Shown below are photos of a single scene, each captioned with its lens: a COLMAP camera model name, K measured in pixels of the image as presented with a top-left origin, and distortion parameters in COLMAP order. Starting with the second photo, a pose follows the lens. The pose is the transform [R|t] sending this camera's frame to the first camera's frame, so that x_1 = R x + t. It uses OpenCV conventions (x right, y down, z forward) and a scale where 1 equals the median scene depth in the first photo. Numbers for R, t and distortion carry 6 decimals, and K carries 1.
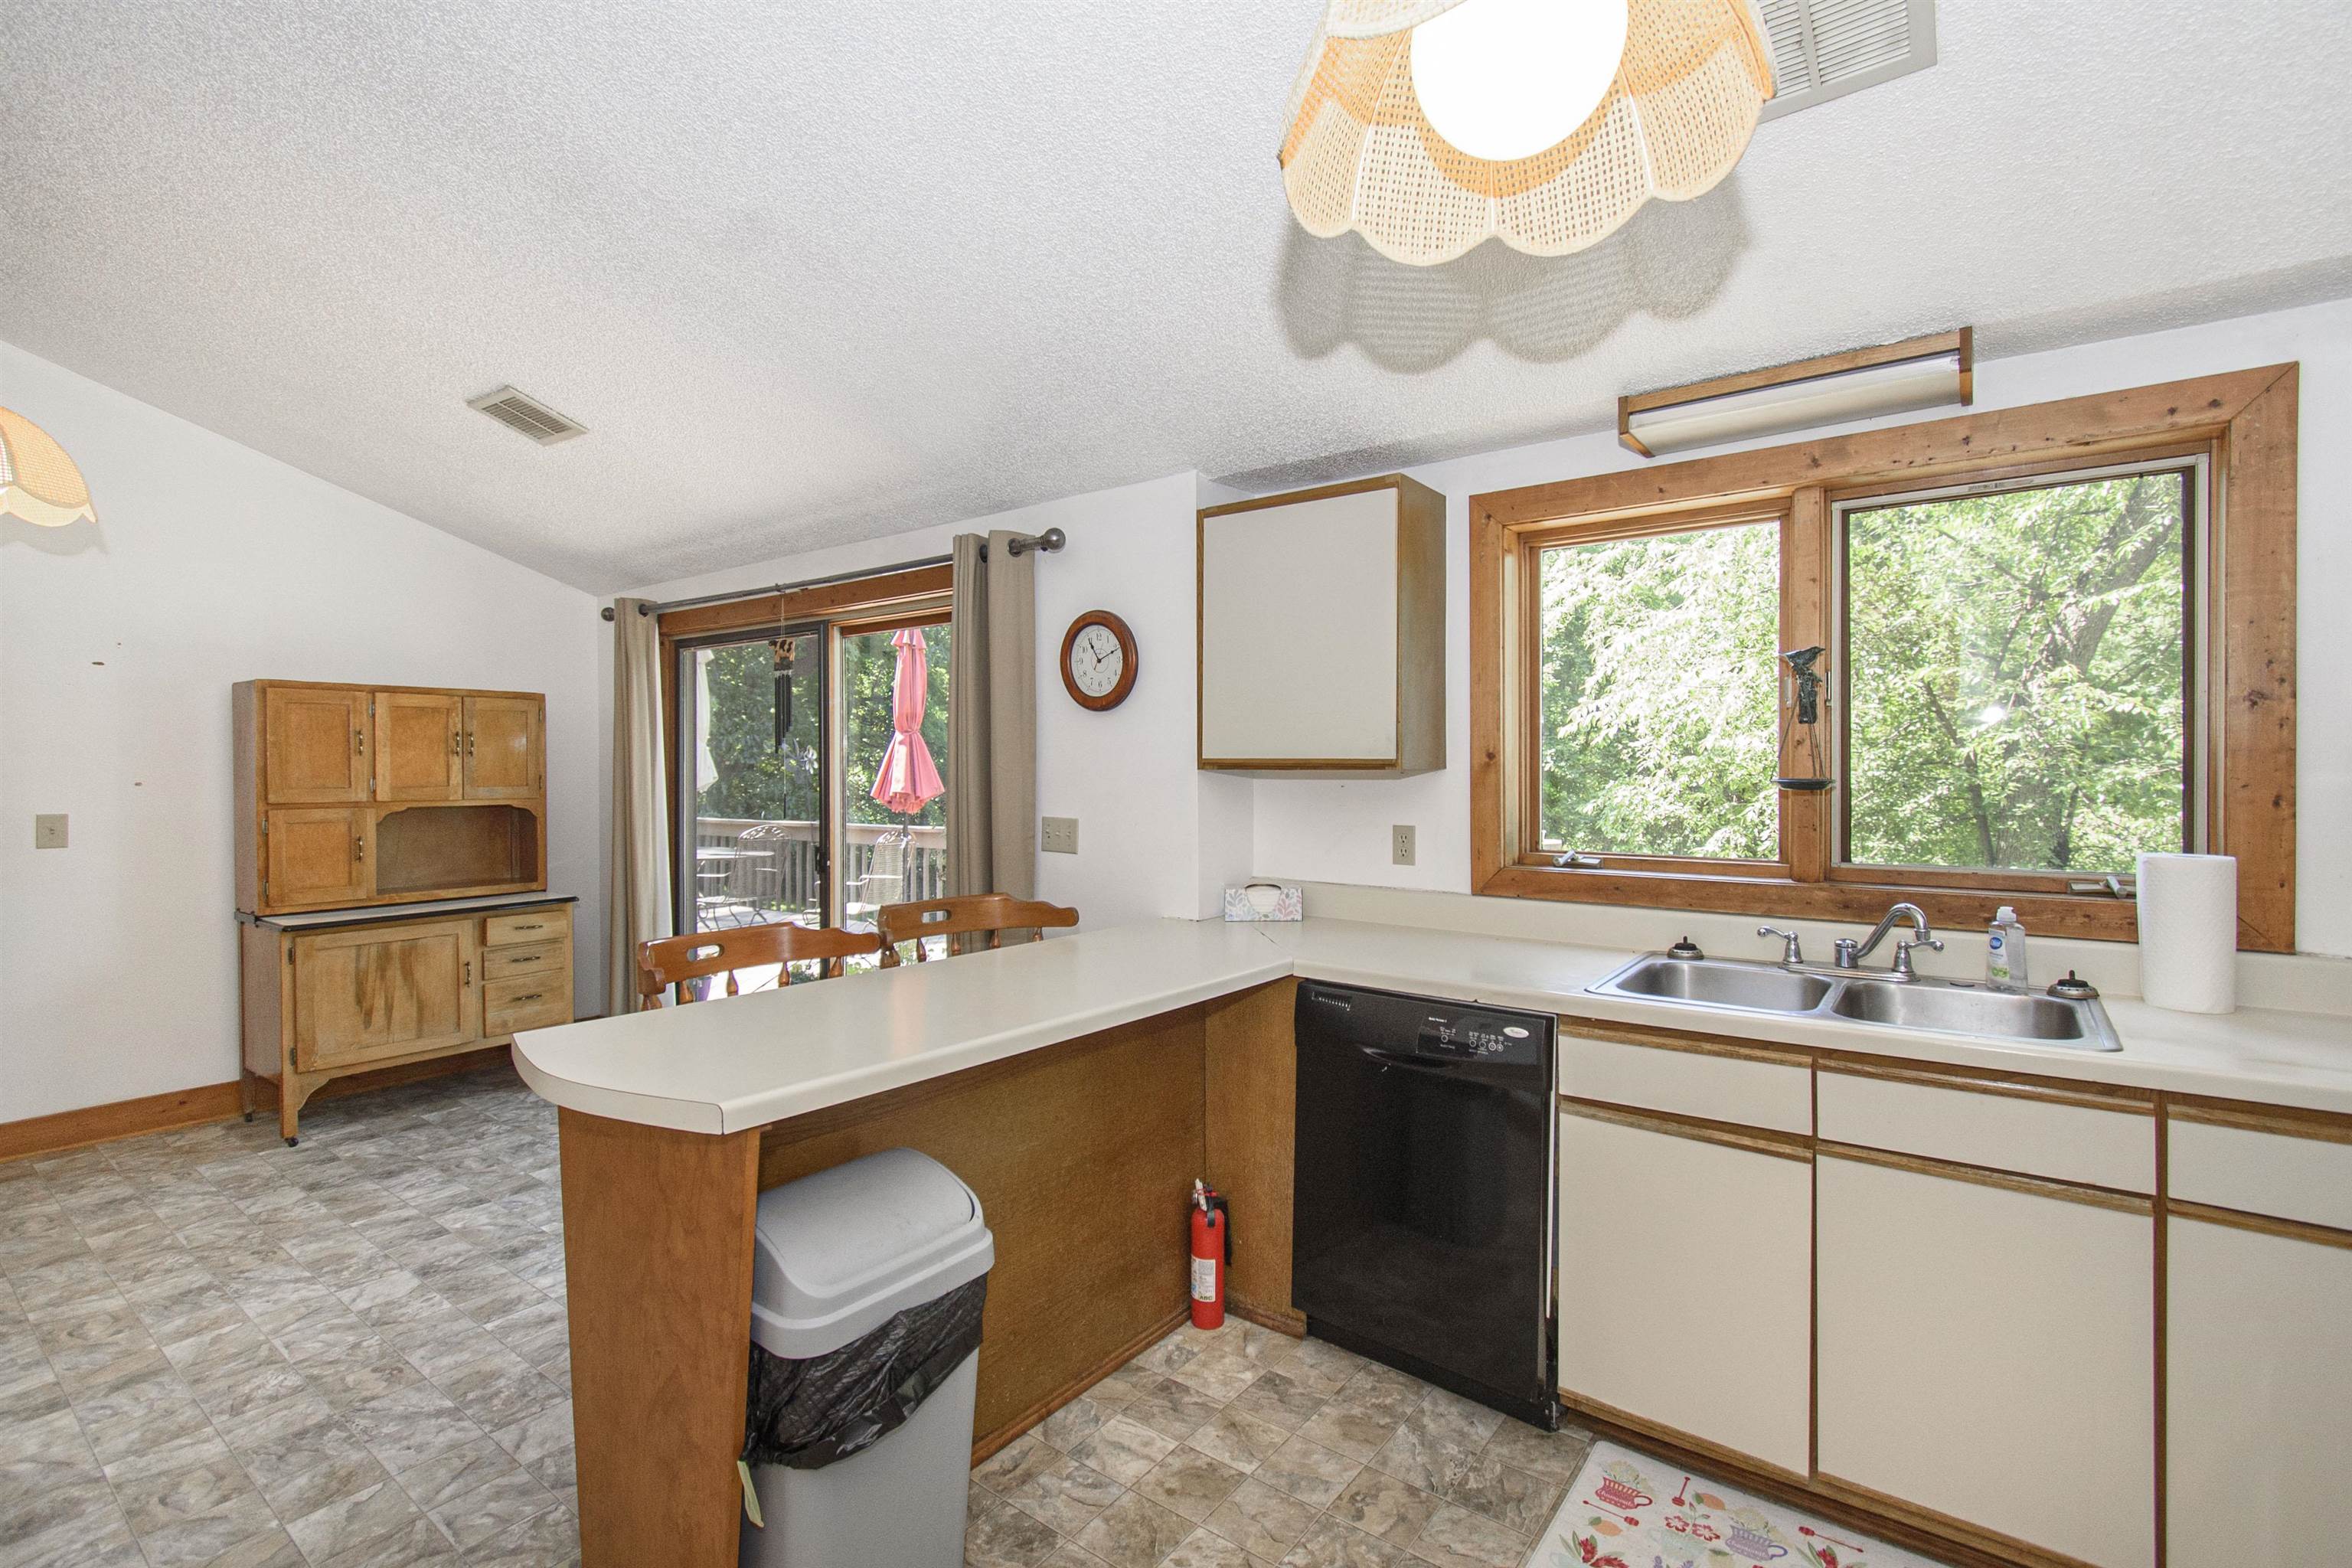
lens RADIAL K [[1053.3, 0, 1181.4], [0, 1053.3, 778.4], [0, 0, 1]] dist [0.001107, -0.001010]
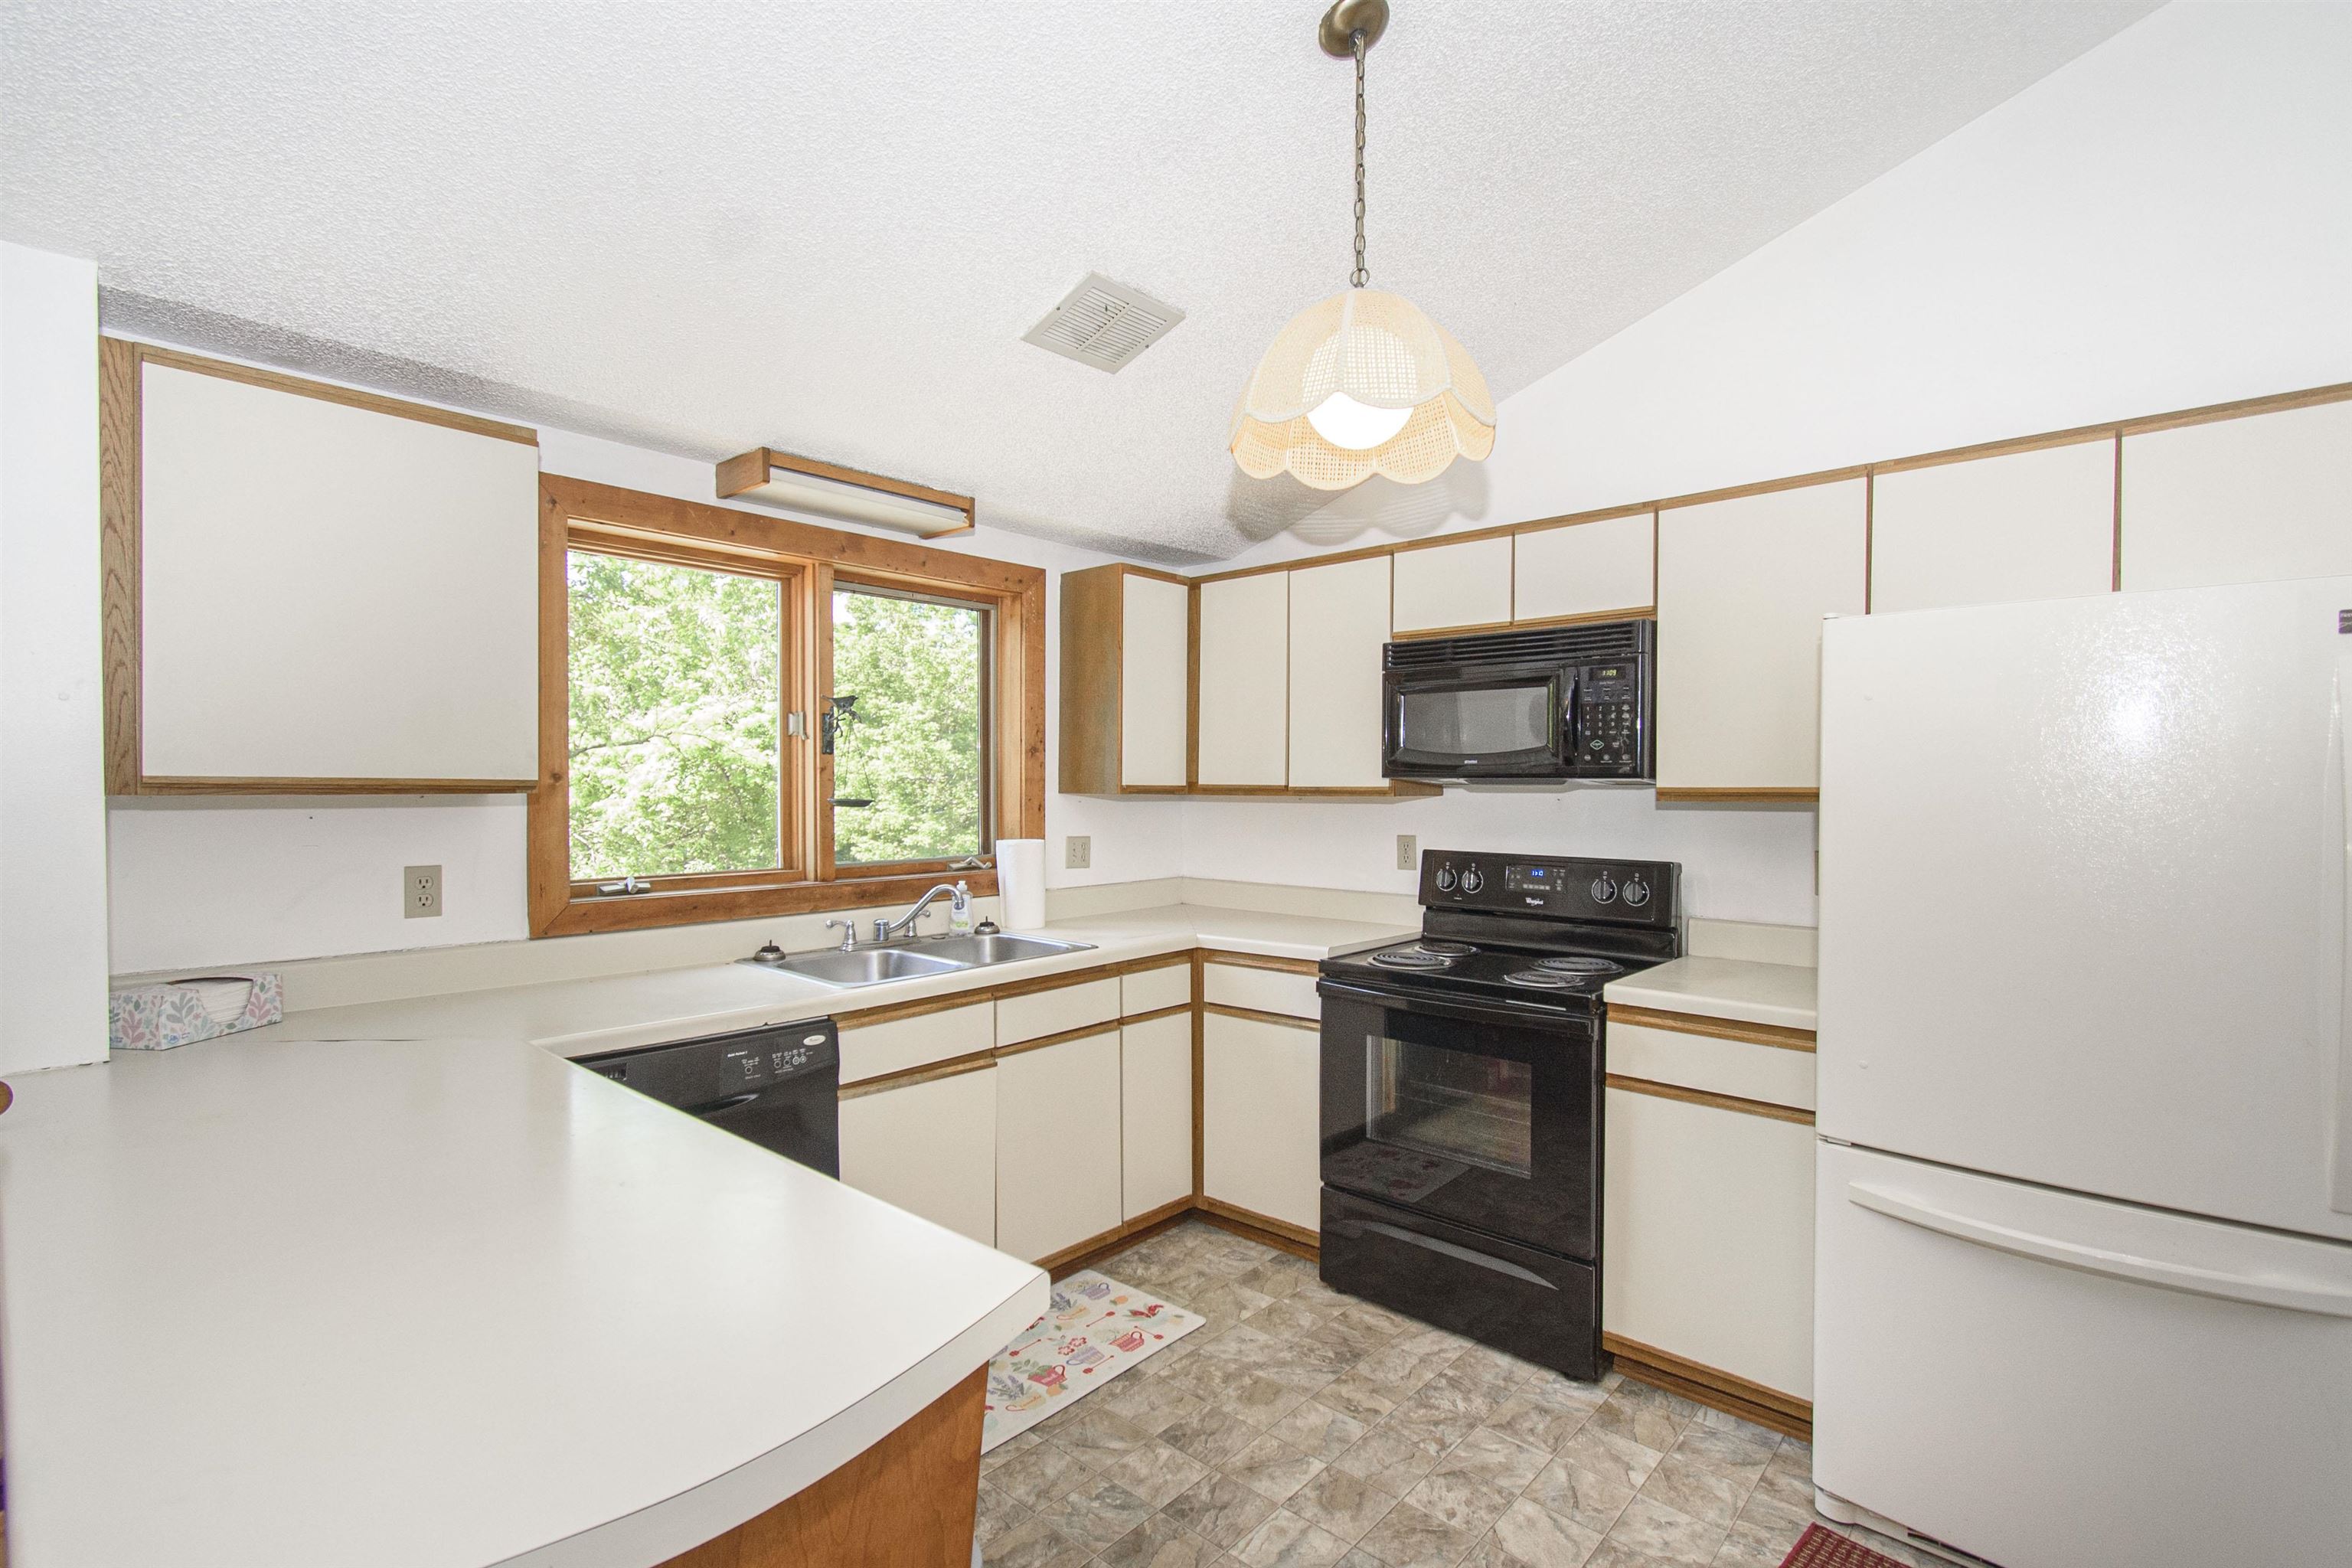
lens RADIAL K [[1046.2, 0, 1177.8], [0, 1046.2, 813.0], [0, 0, 1]] dist [0.001125, -0.000109]
pose [[0.110698, -0.023147, 0.993584, -0.371429], [0.012035, 0.999687, 0.021948, -0.002902], [-0.993781, 0.009528, 0.110942, 0.283773]]
